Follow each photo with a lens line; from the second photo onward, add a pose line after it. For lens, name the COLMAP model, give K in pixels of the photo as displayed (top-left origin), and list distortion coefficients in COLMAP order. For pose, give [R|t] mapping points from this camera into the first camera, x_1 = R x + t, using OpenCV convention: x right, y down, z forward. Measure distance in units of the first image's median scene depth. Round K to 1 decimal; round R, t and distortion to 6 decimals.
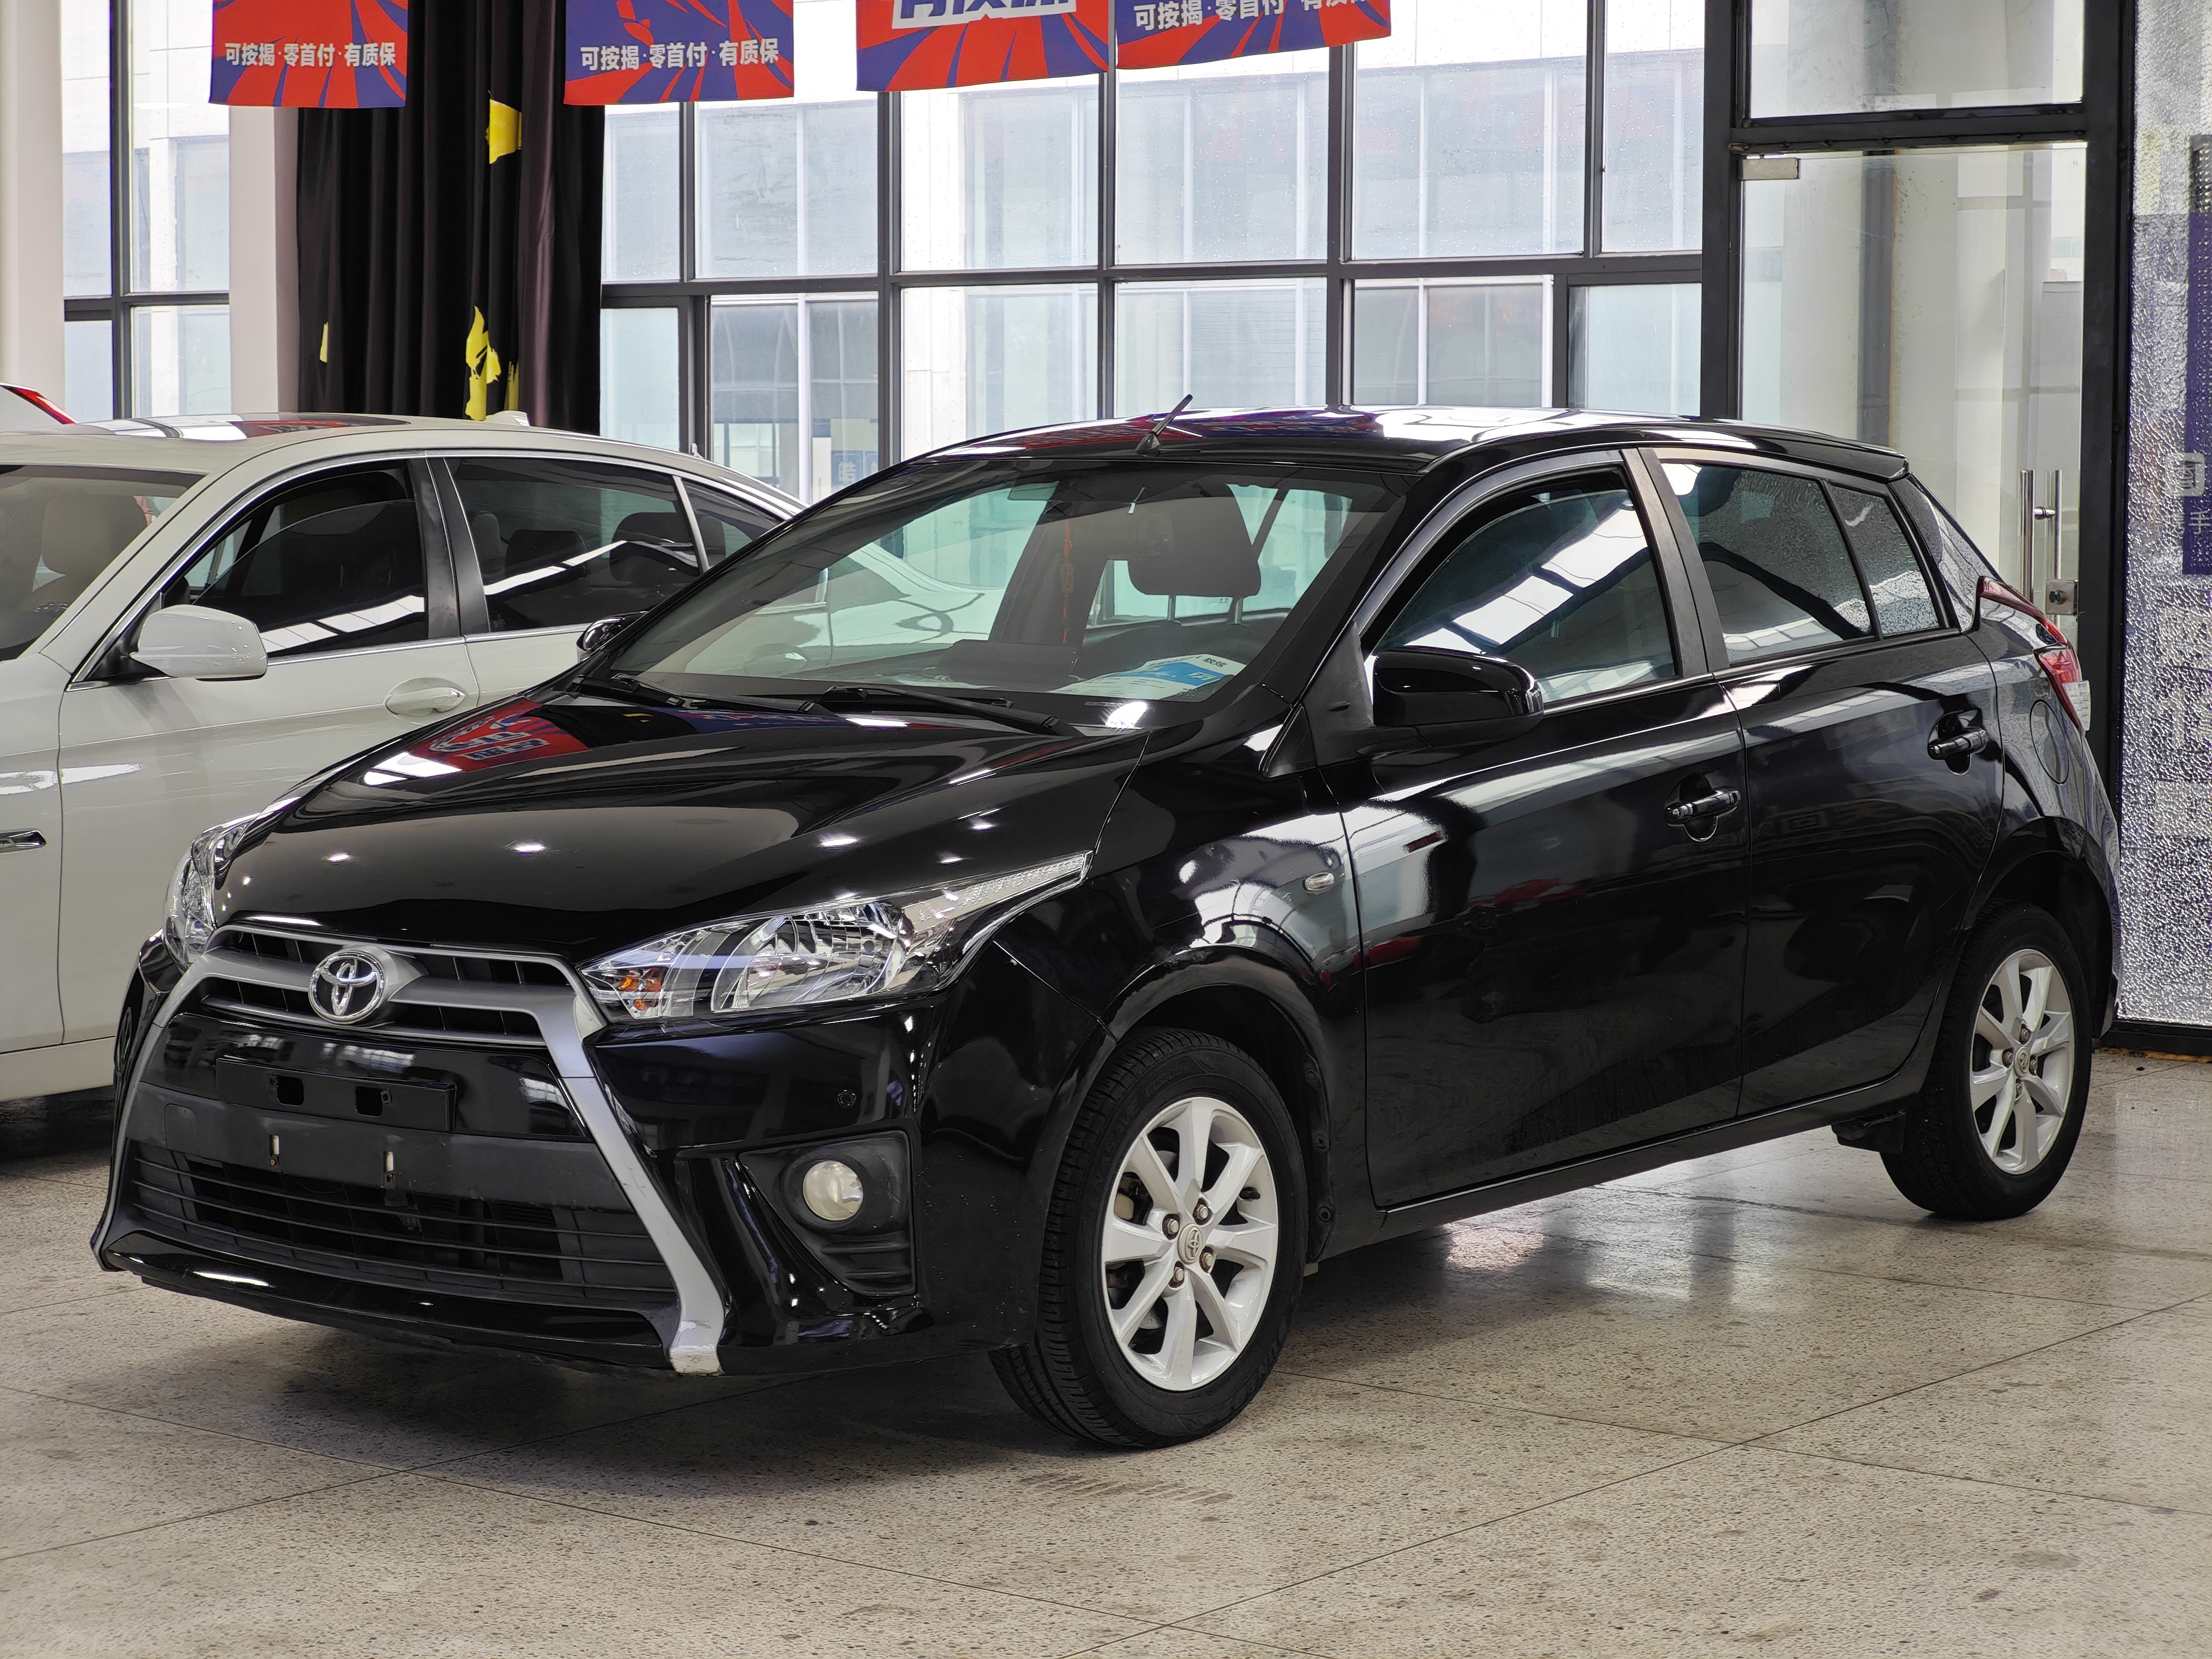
lens RADIAL K [[4635.8, 0, 1106.0], [0, 4635.8, 829.5], [0, 0, 1]] dist [0.050100, -0.476539]
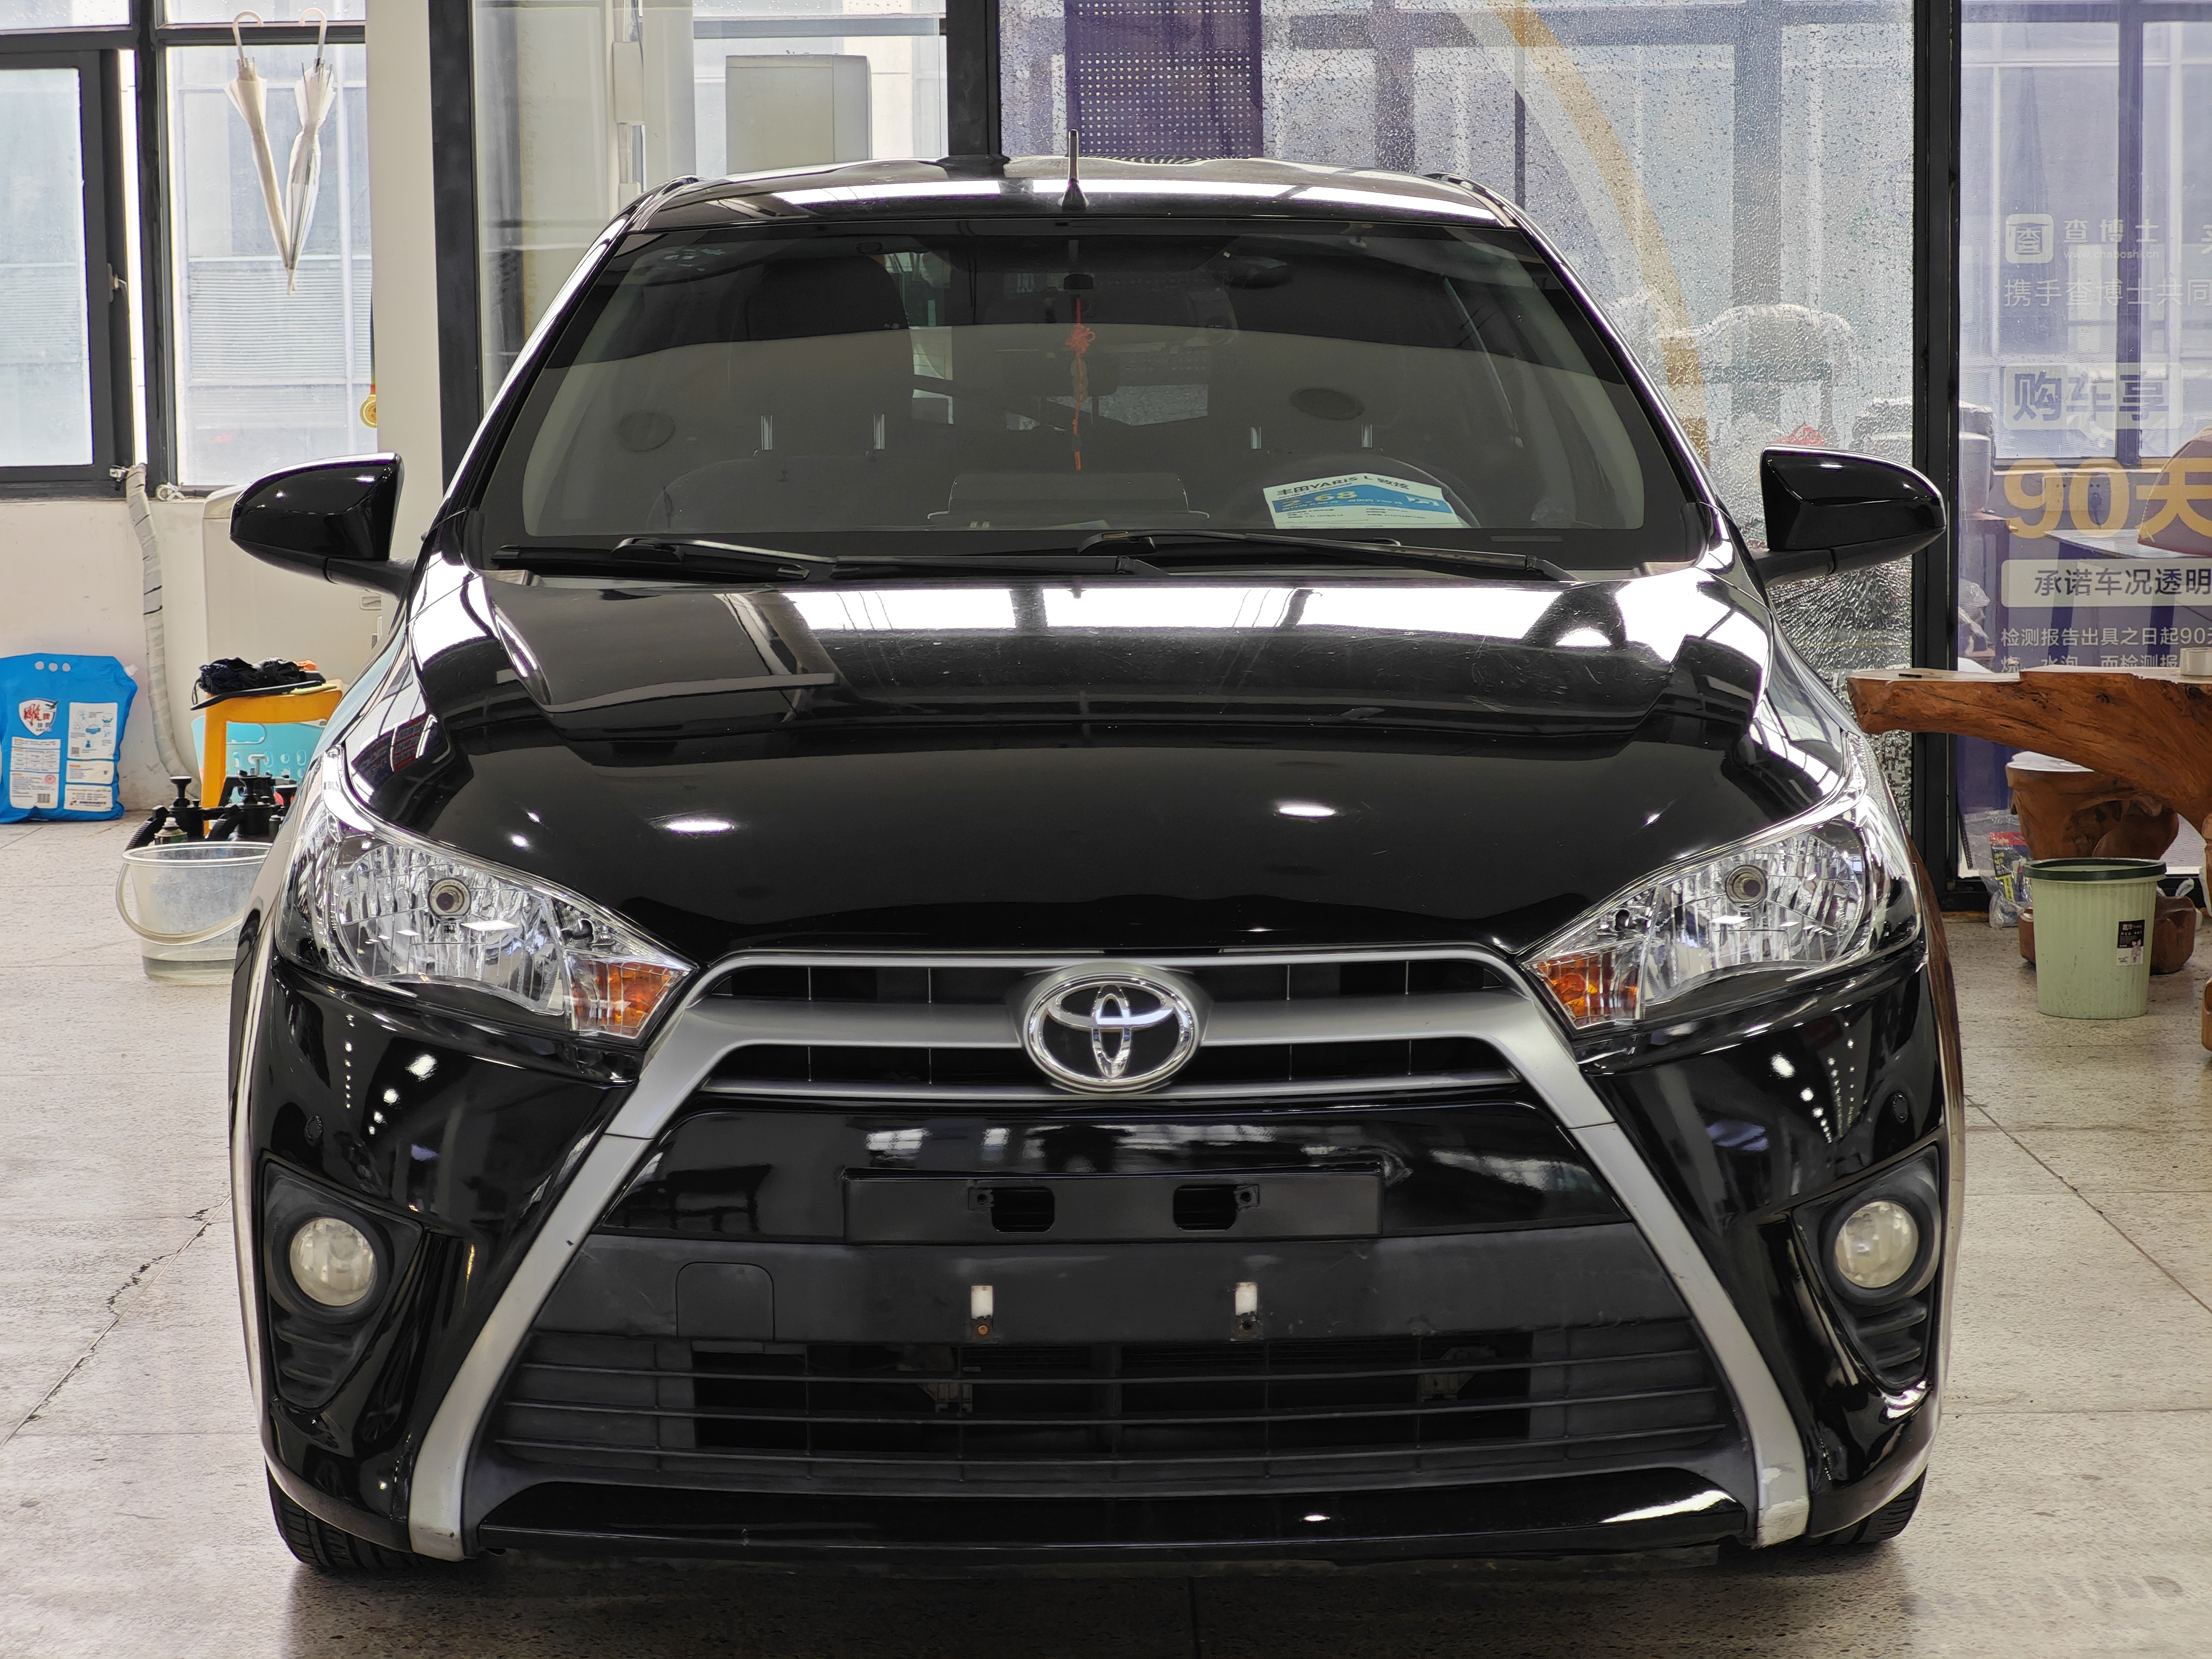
lens RADIAL K [[4635.8, 0, 1106.0], [0, 4635.8, 829.5], [0, 0, 1]] dist [0.050100, -0.476539]
pose [[0.779372, -0.083443, 0.620981, -0.549695], [0.068197, 0.996501, 0.048311, -0.023313], [-0.622840, 0.004697, 0.782335, 0.515579]]
